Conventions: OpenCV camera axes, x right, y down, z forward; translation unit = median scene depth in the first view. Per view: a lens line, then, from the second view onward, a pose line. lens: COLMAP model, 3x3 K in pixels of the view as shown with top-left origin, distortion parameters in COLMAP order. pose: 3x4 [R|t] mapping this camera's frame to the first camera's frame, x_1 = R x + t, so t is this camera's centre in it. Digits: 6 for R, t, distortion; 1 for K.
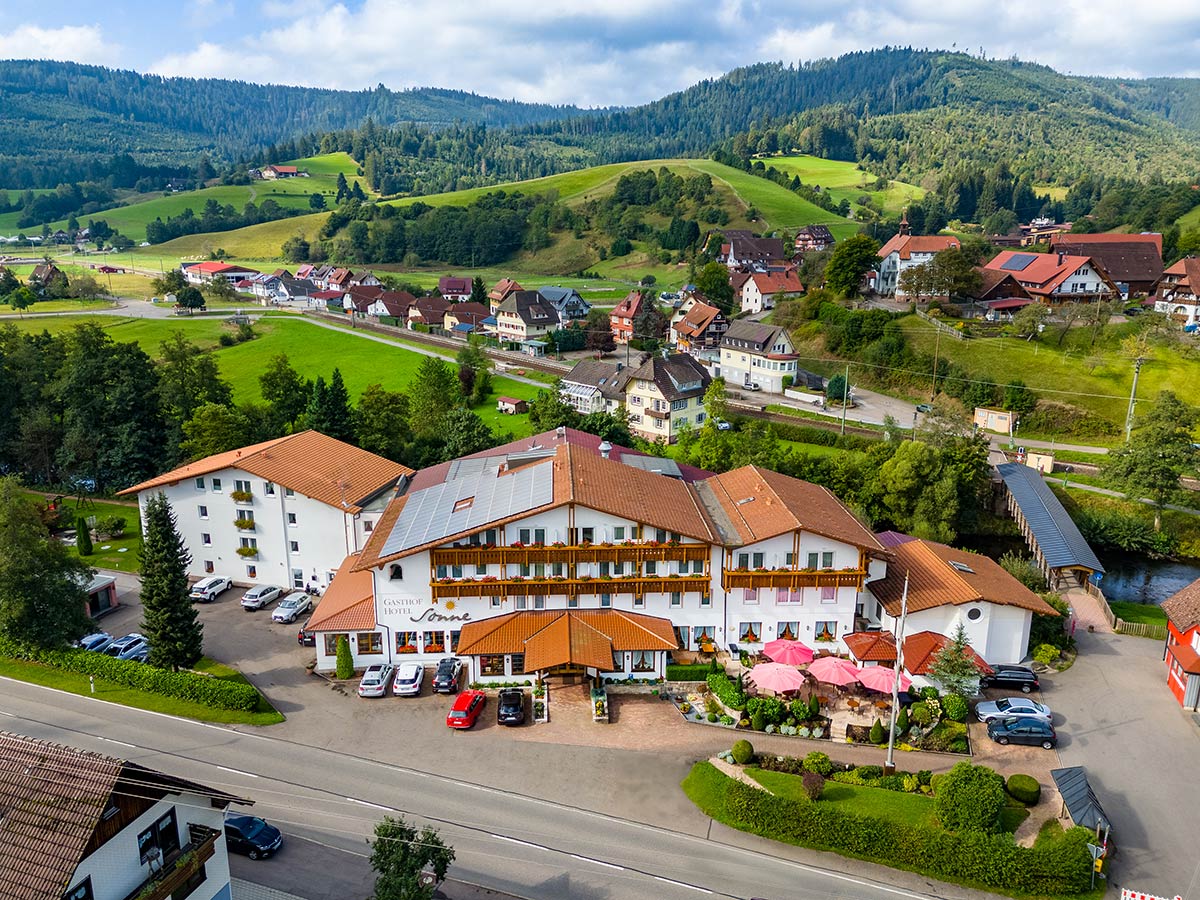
lens RADIAL K [[878.1, 0, 600.0], [0, 878.1, 450.0], [0, 0, 1]] dist [0.089208, -0.055481]
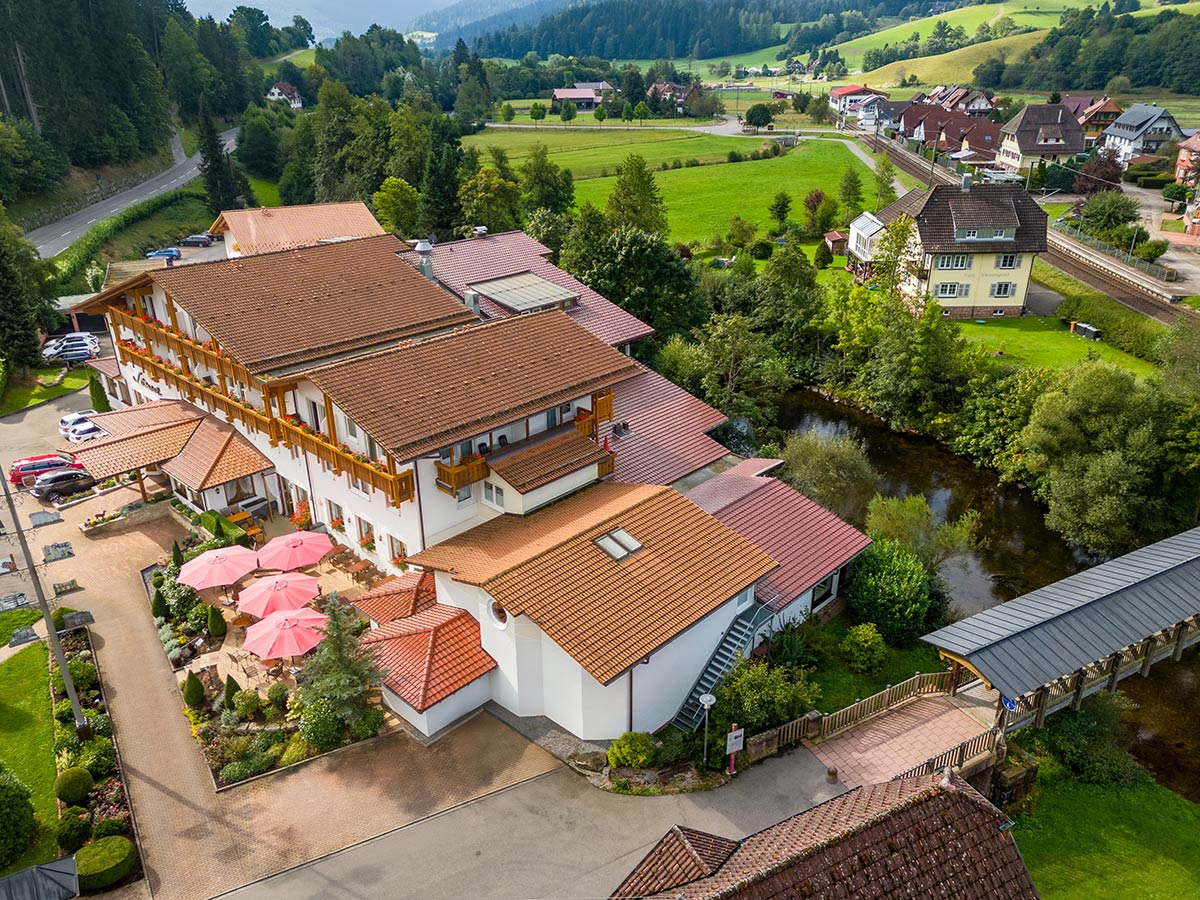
lens RADIAL K [[878.1, 0, 600.0], [0, 878.1, 450.0], [0, 0, 1]] dist [0.089208, -0.055481]
pose [[0.687957, 0.290230, -0.665193, 0.326866], [-0.179946, 0.956151, 0.231073, -0.019365], [0.703089, -0.039269, 0.710016, 0.274501]]
